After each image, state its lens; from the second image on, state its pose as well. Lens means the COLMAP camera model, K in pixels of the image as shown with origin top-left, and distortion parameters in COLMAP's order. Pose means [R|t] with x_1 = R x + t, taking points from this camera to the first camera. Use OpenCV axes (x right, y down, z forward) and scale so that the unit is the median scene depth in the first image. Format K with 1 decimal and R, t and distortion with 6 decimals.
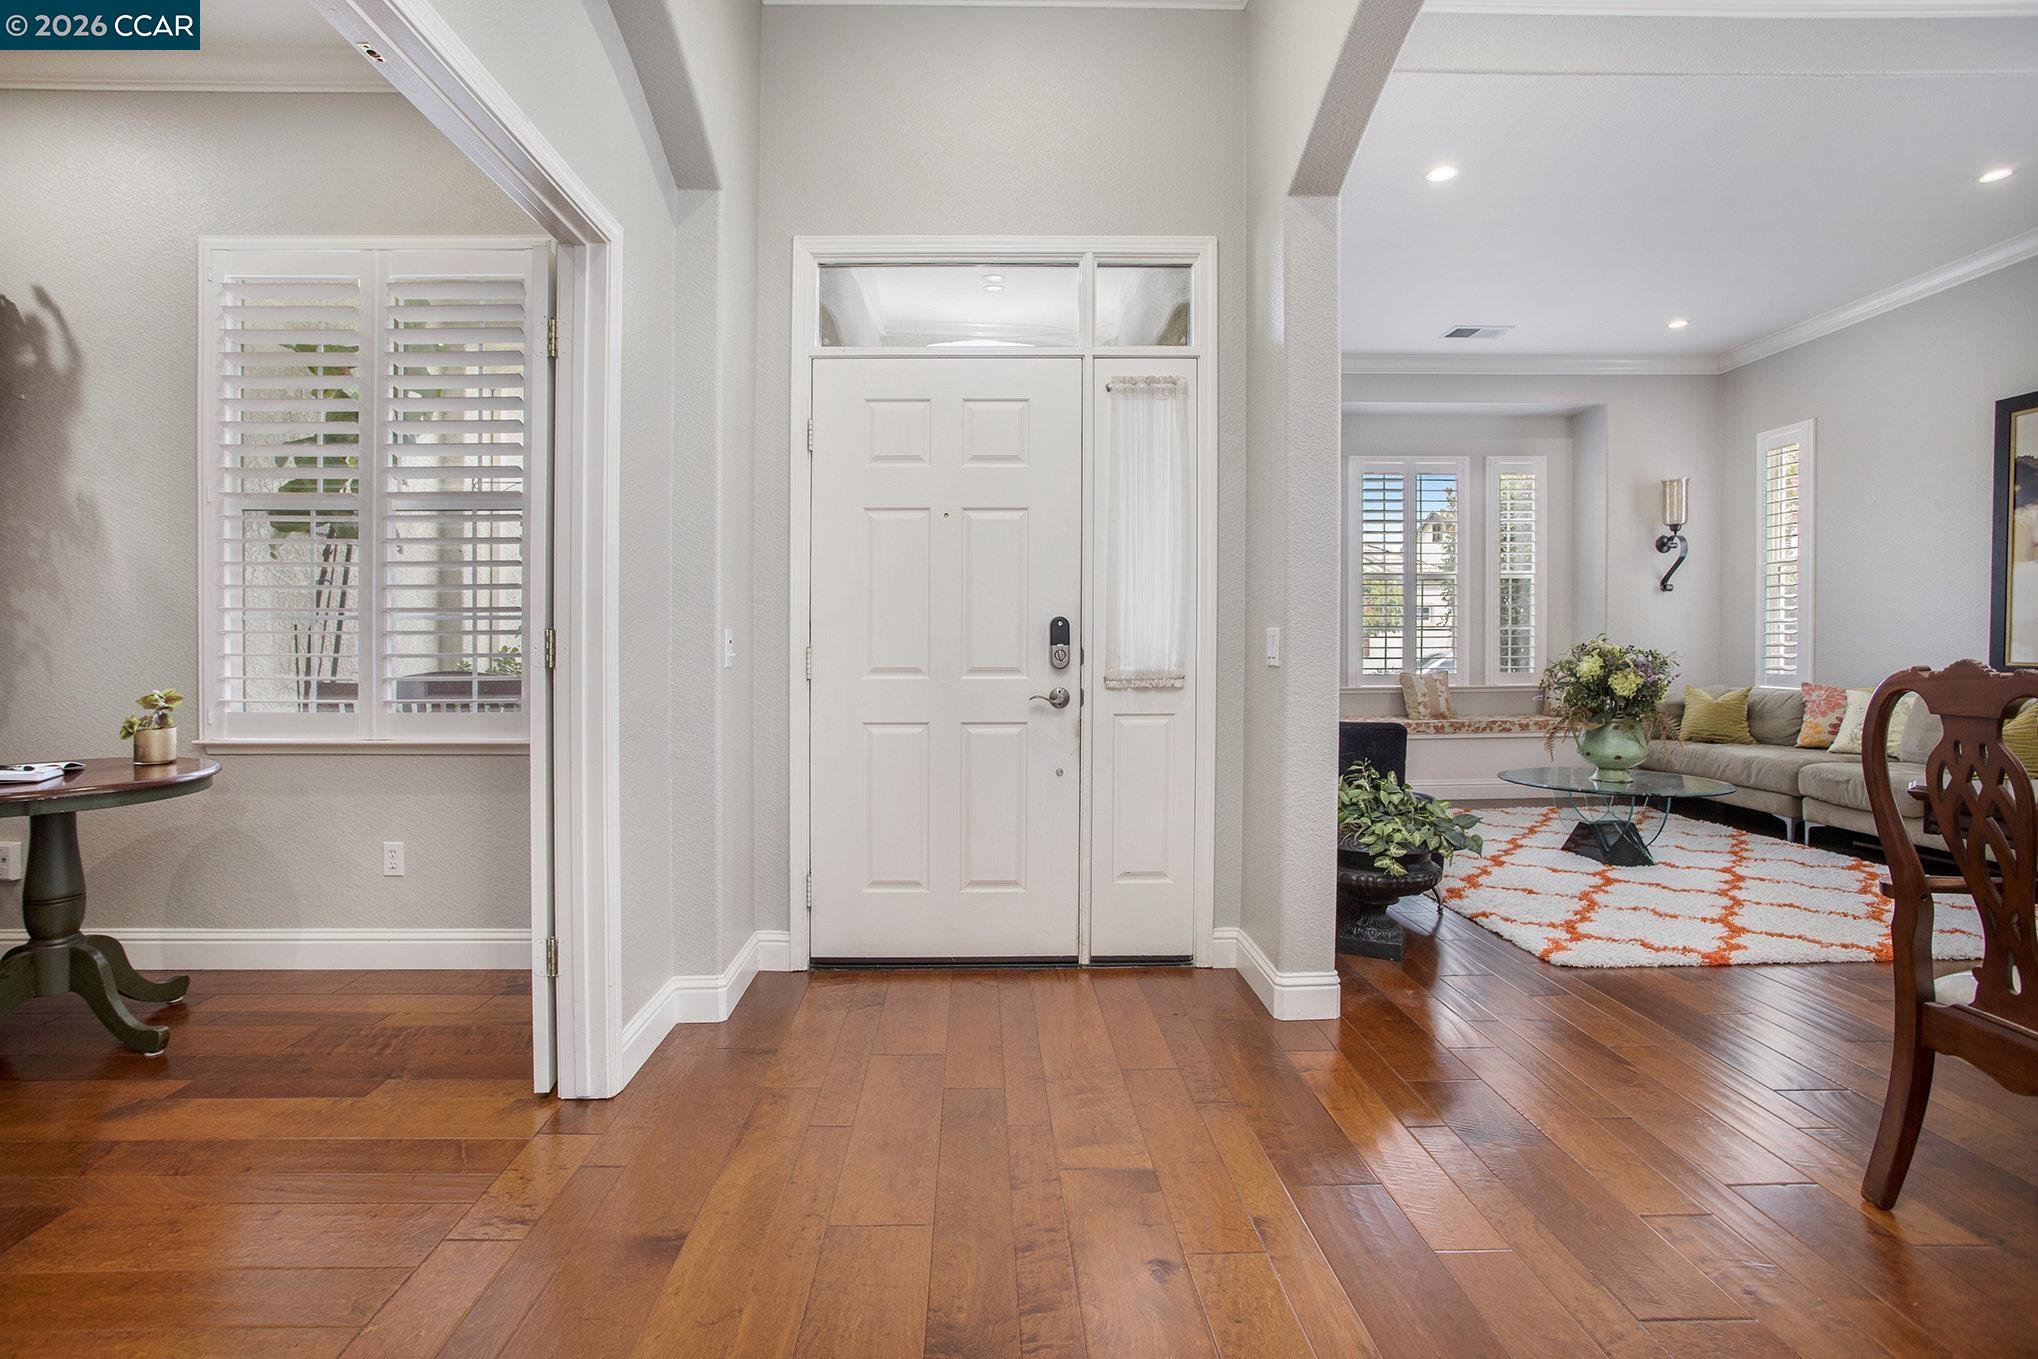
lens RADIAL K [[975.4, 0, 1050.3], [0, 975.4, 678.2], [0, 0, 1]] dist [-0.035350, 0.000471]
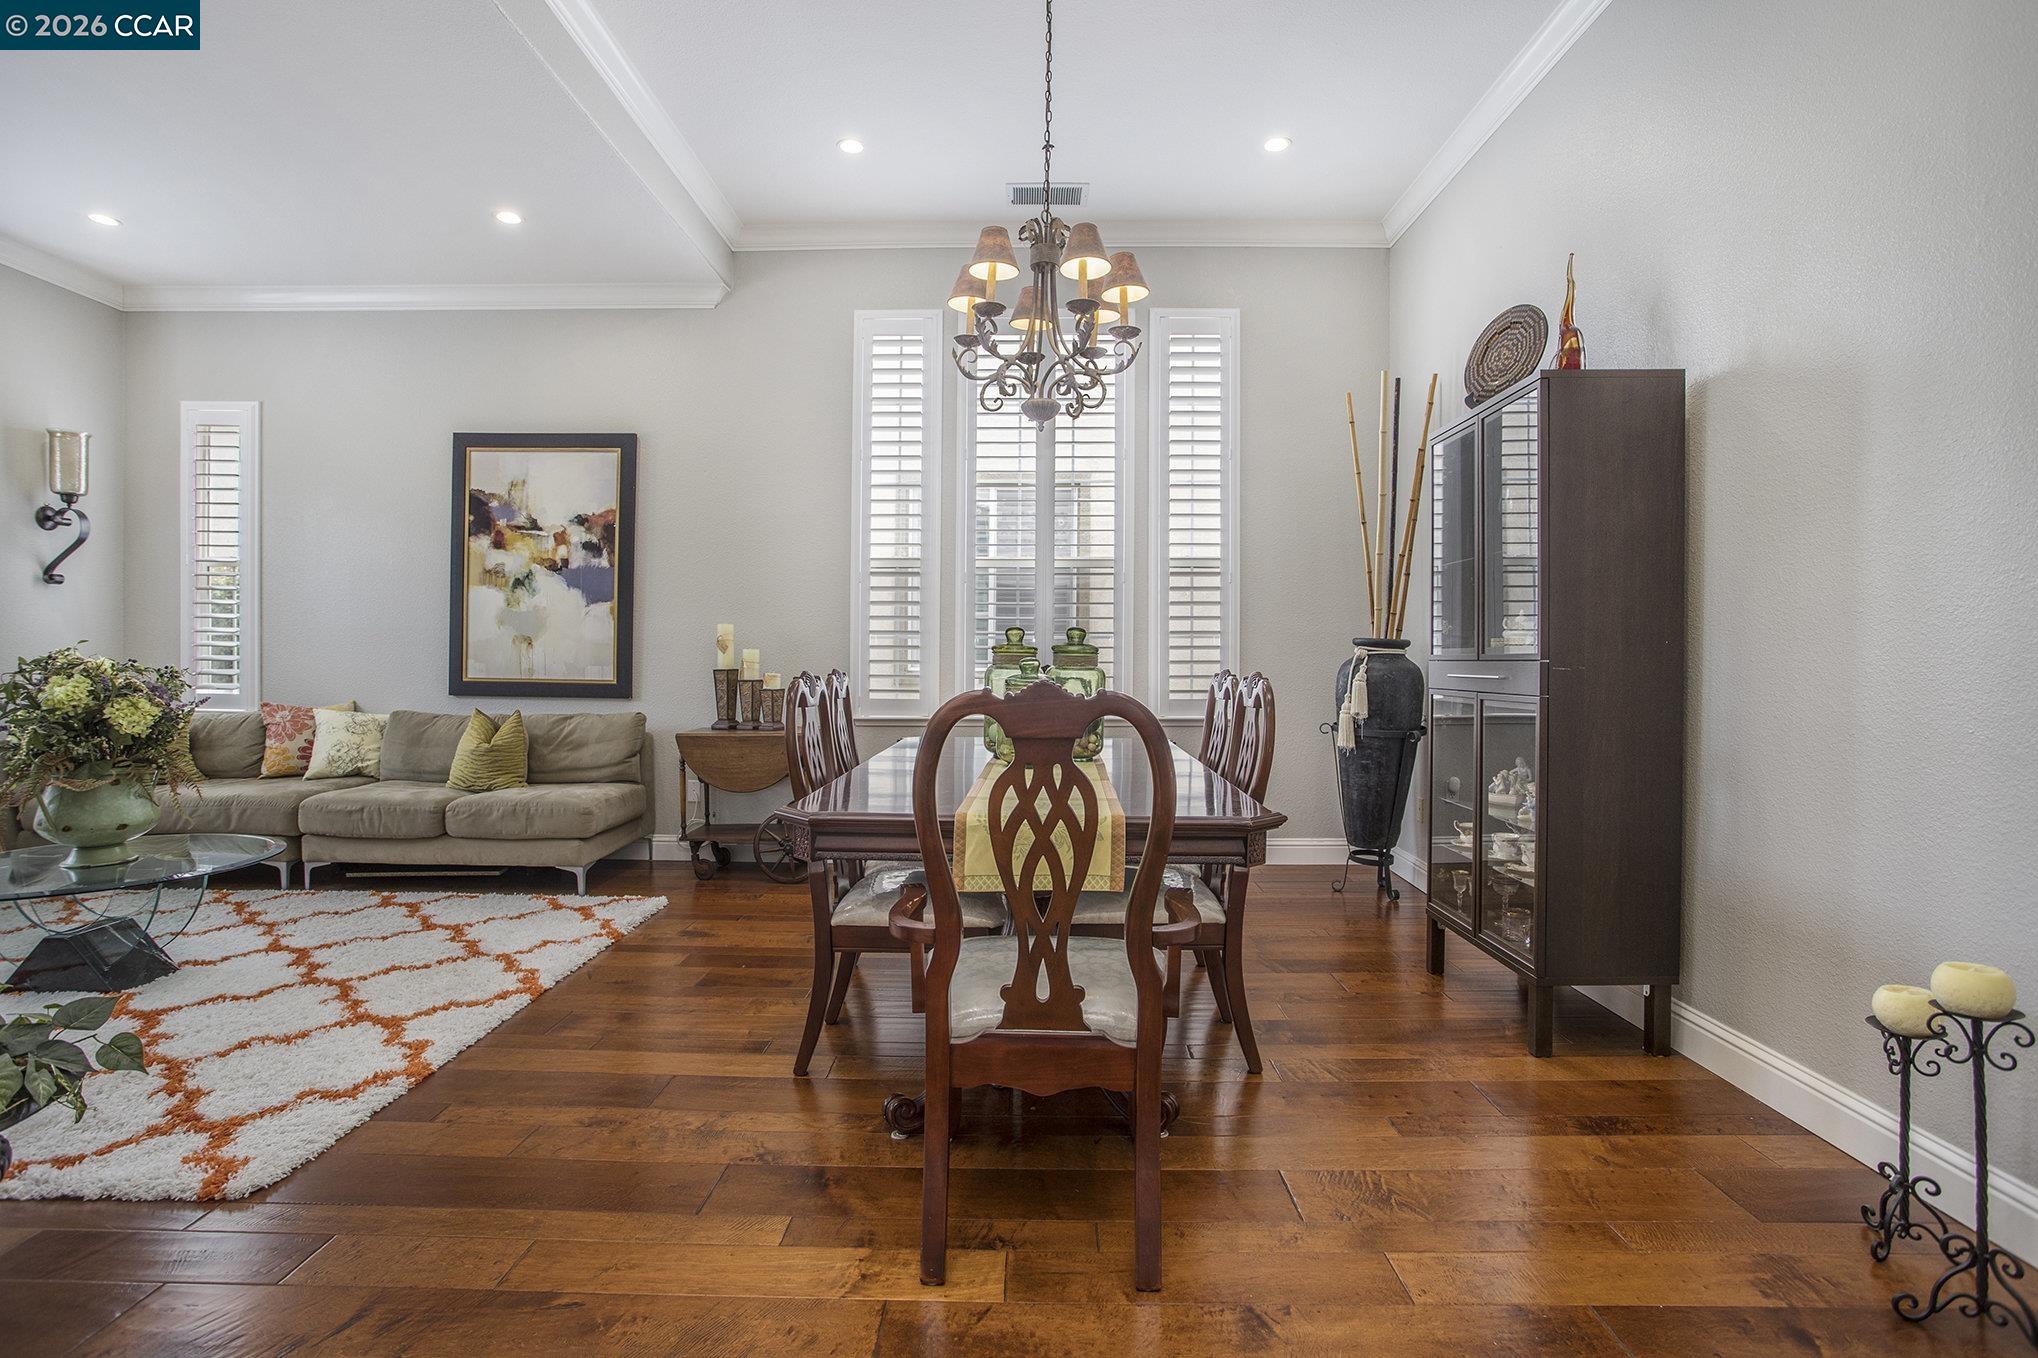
lens RADIAL K [[941.4, 0, 1019.0], [0, 941.4, 679.0], [0, 0, 1]] dist [-0.002706, -0.001033]
pose [[0.085439, -0.011934, 0.996272, -0.004177], [0.024172, 0.999659, 0.009902, -0.009752], [-0.996050, 0.023236, 0.085698, 0.268081]]
